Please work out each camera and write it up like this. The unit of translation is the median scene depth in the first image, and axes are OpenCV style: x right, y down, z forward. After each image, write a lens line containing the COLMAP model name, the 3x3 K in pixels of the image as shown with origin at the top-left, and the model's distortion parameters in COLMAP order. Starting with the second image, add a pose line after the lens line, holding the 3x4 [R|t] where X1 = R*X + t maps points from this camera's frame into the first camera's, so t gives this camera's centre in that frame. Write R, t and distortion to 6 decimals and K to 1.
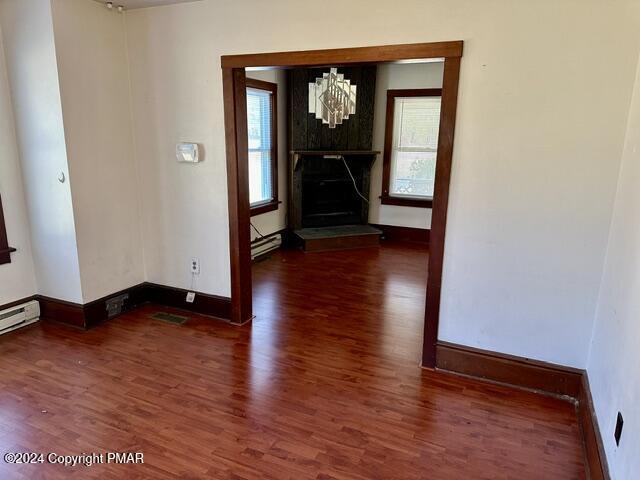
lens RADIAL K [[454.4, 0, 319.5], [0, 454.4, 243.4], [0, 0, 1]] dist [0.093403, -0.129370]
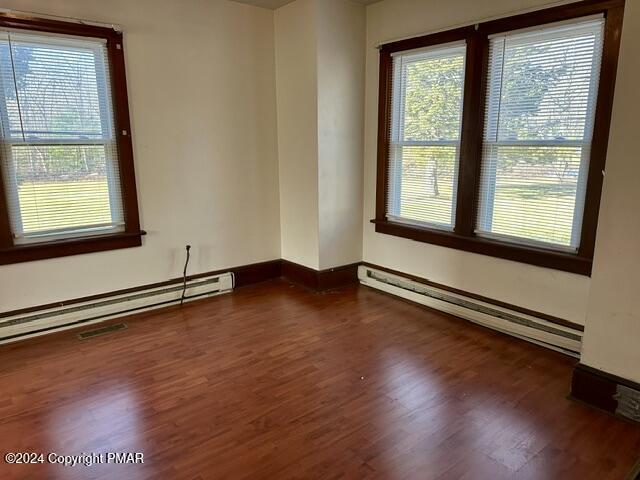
lens RADIAL K [[454.4, 0, 319.5], [0, 454.4, 243.4], [0, 0, 1]] dist [0.093403, -0.129370]
pose [[-0.445466, 0.180552, -0.876904, 0.124010], [-0.213794, 0.929666, 0.300022, -0.088015], [0.869398, 0.321127, -0.375533, 0.515172]]
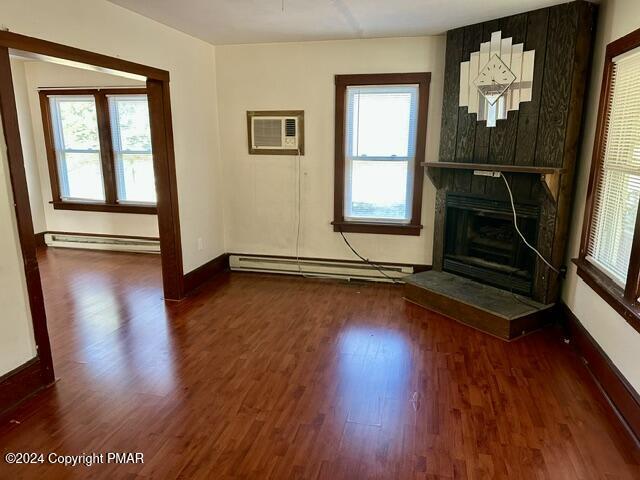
lens RADIAL K [[454.4, 0, 319.5], [0, 454.4, 243.4], [0, 0, 1]] dist [0.093403, -0.129370]
pose [[0.193818, 0.206885, -0.958975, 0.627013], [-0.229017, 0.960044, 0.160829, -0.150880], [0.953932, 0.188450, 0.233454, 0.671861]]
